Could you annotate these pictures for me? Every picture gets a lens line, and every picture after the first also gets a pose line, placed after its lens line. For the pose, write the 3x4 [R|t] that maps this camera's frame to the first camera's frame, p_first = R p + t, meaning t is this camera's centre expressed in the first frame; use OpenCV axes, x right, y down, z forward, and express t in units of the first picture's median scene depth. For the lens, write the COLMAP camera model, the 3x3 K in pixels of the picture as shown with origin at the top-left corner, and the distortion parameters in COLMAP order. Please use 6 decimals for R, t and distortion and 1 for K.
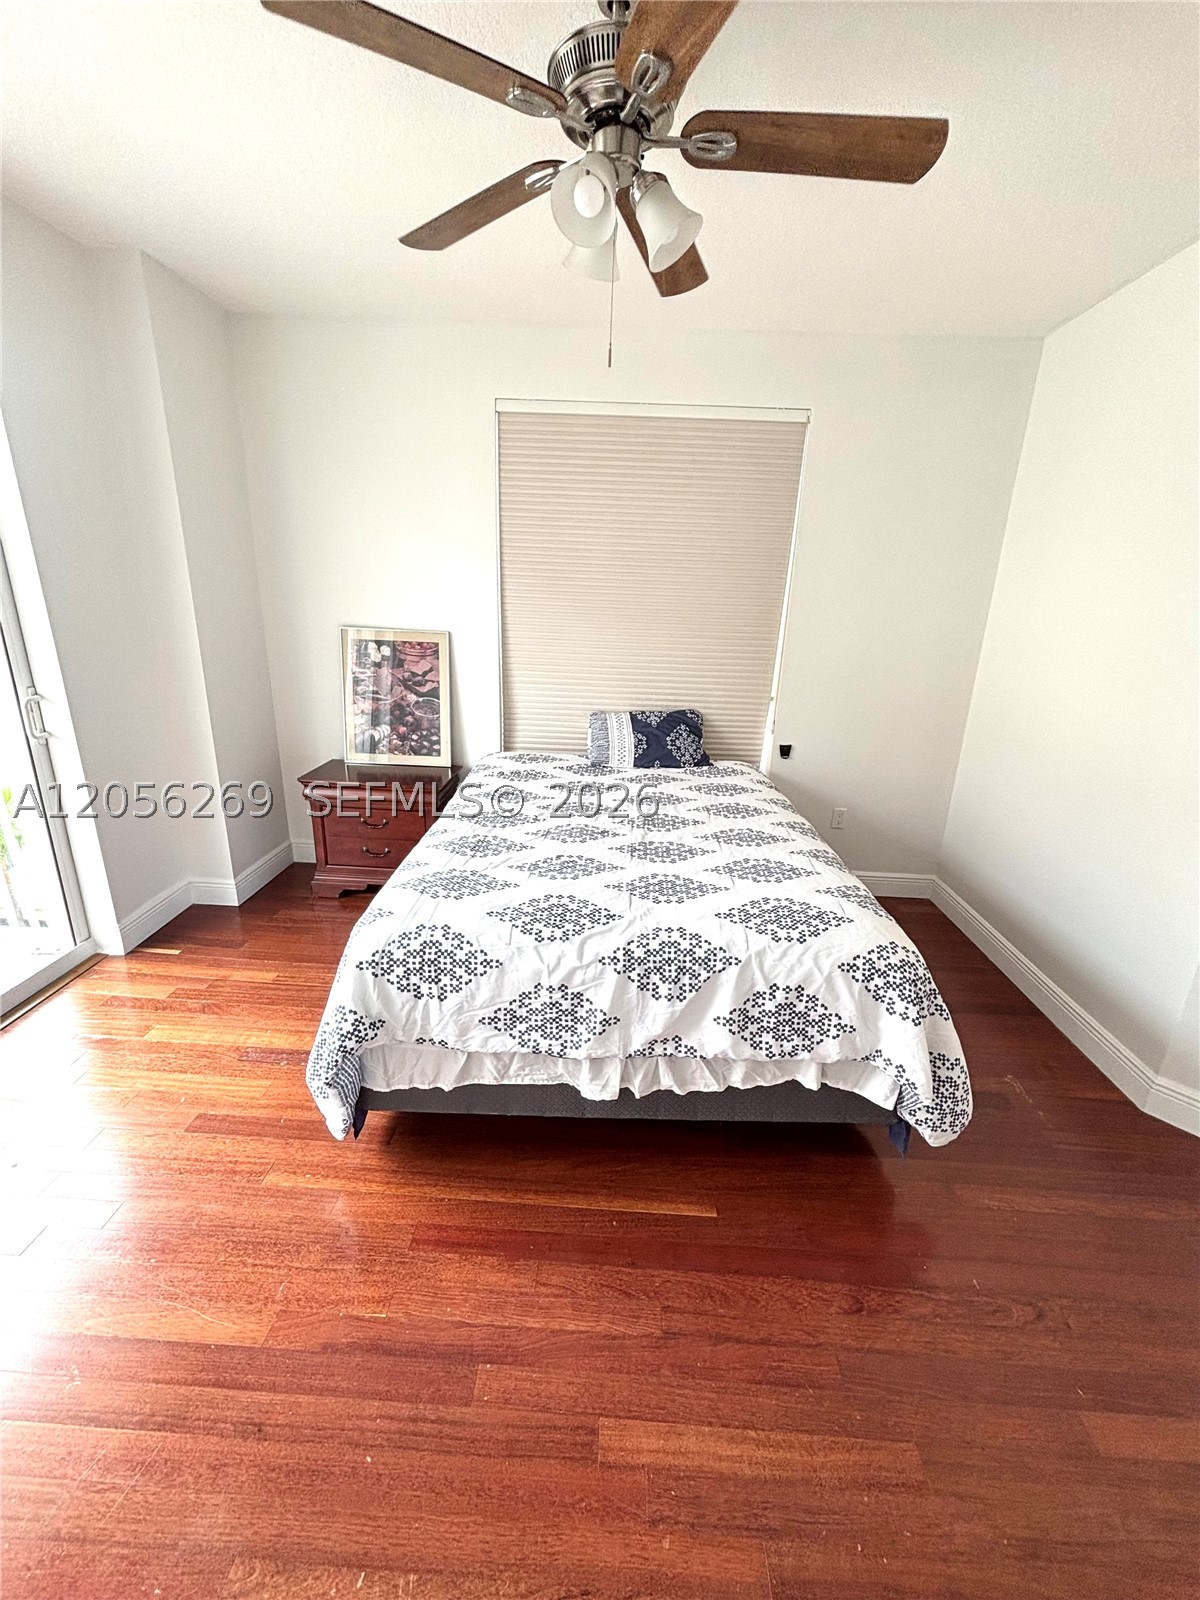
lens RADIAL K [[644.2, 0, 604.8], [0, 644.2, 803.3], [0, 0, 1]] dist [-0.001271, -0.000045]
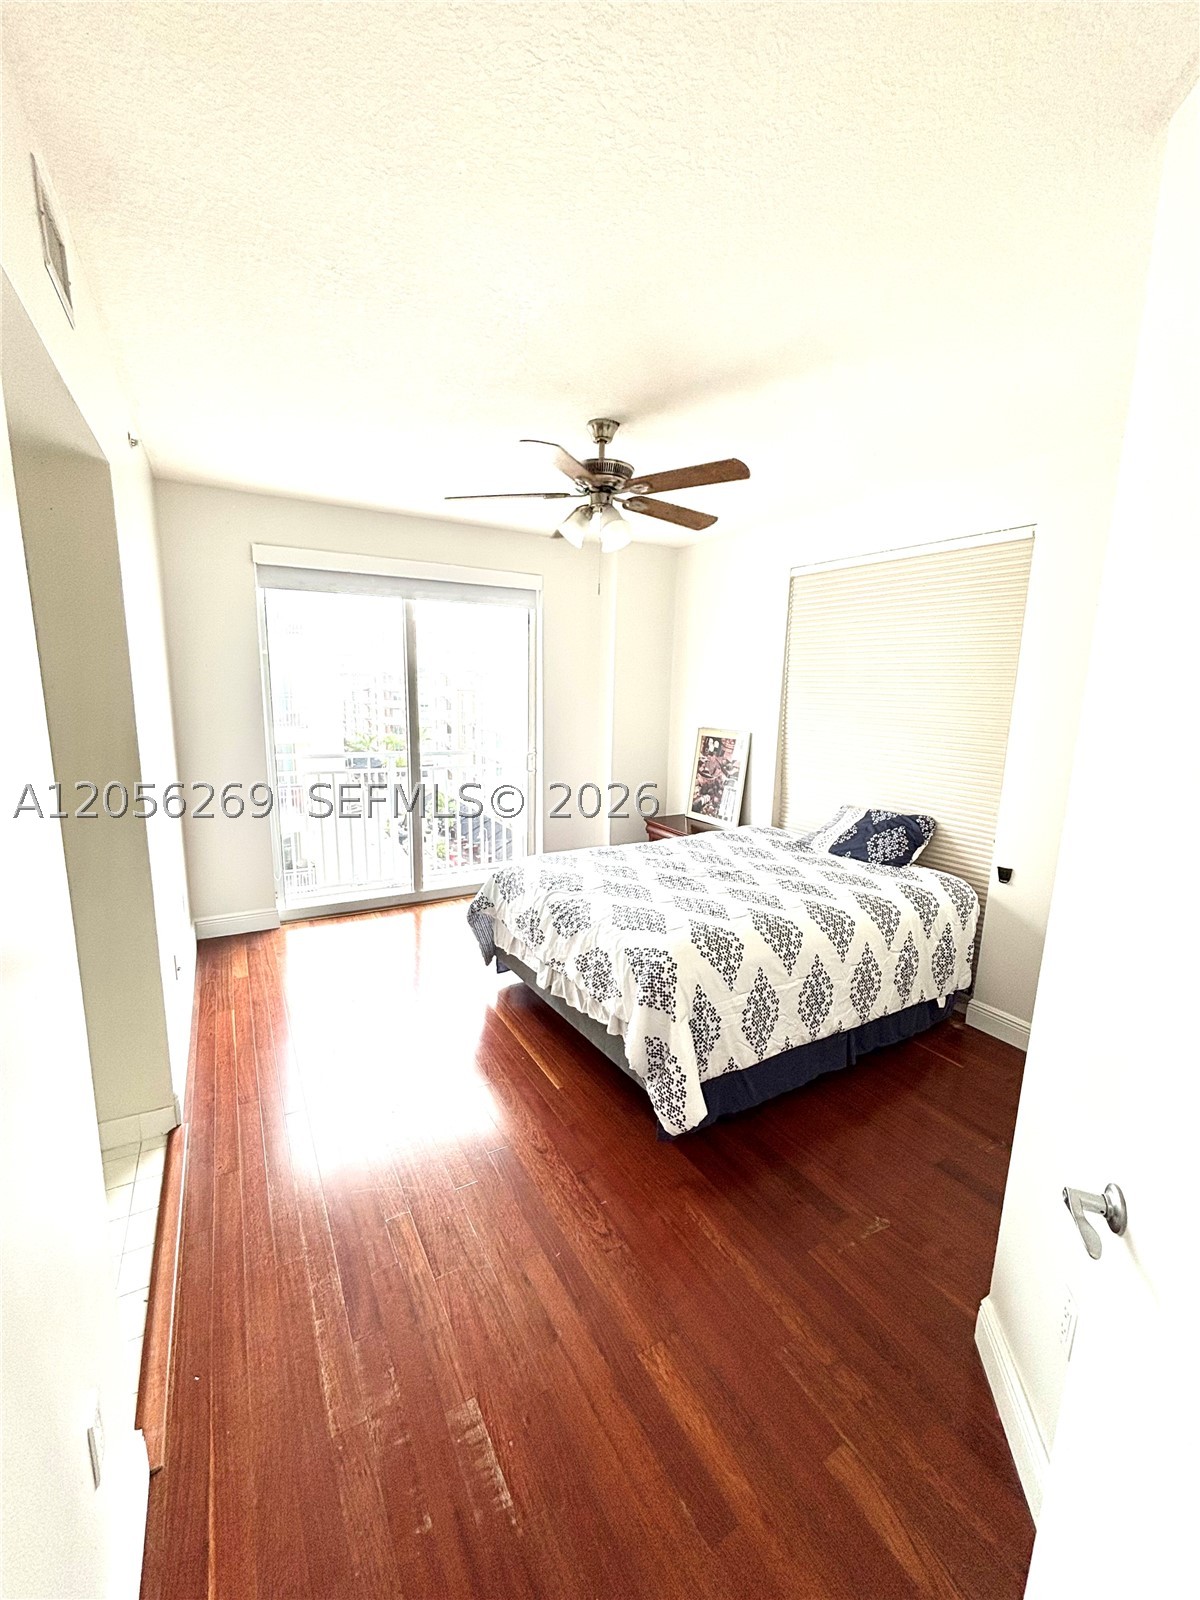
lens RADIAL K [[644.2, 0, 604.8], [0, 644.2, 803.3], [0, 0, 1]] dist [-0.001271, -0.000045]
pose [[0.539333, 0.125622, -0.832670, 0.812400], [-0.261100, 0.965025, -0.023528, -0.011894], [0.800592, 0.230099, 0.553270, 0.037338]]
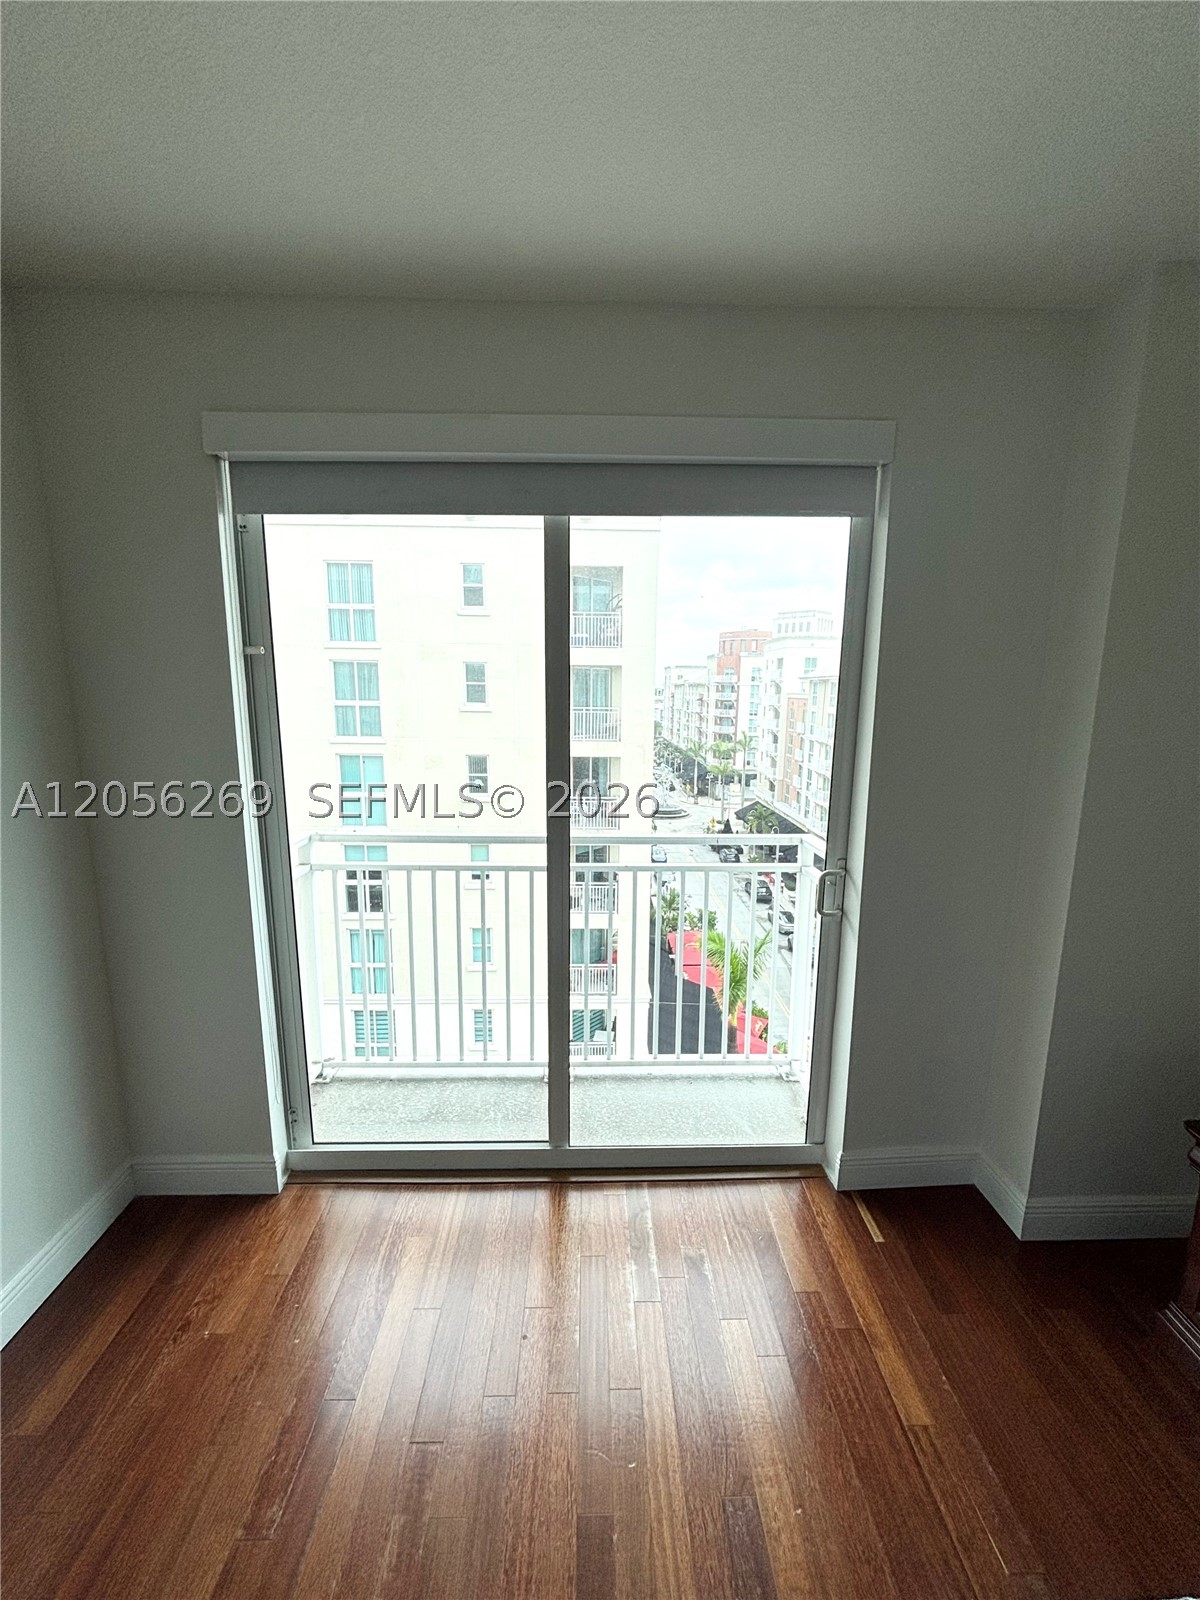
lens RADIAL K [[637.7, 0, 600.0], [0, 637.7, 800.0], [0, 0, 1]] dist [0.001287, 0.000118]
pose [[0.060192, 0.133770, -0.989183, -0.038001], [-0.310907, 0.944196, 0.108767, -0.193420], [0.948532, 0.300997, 0.098423, 0.439386]]
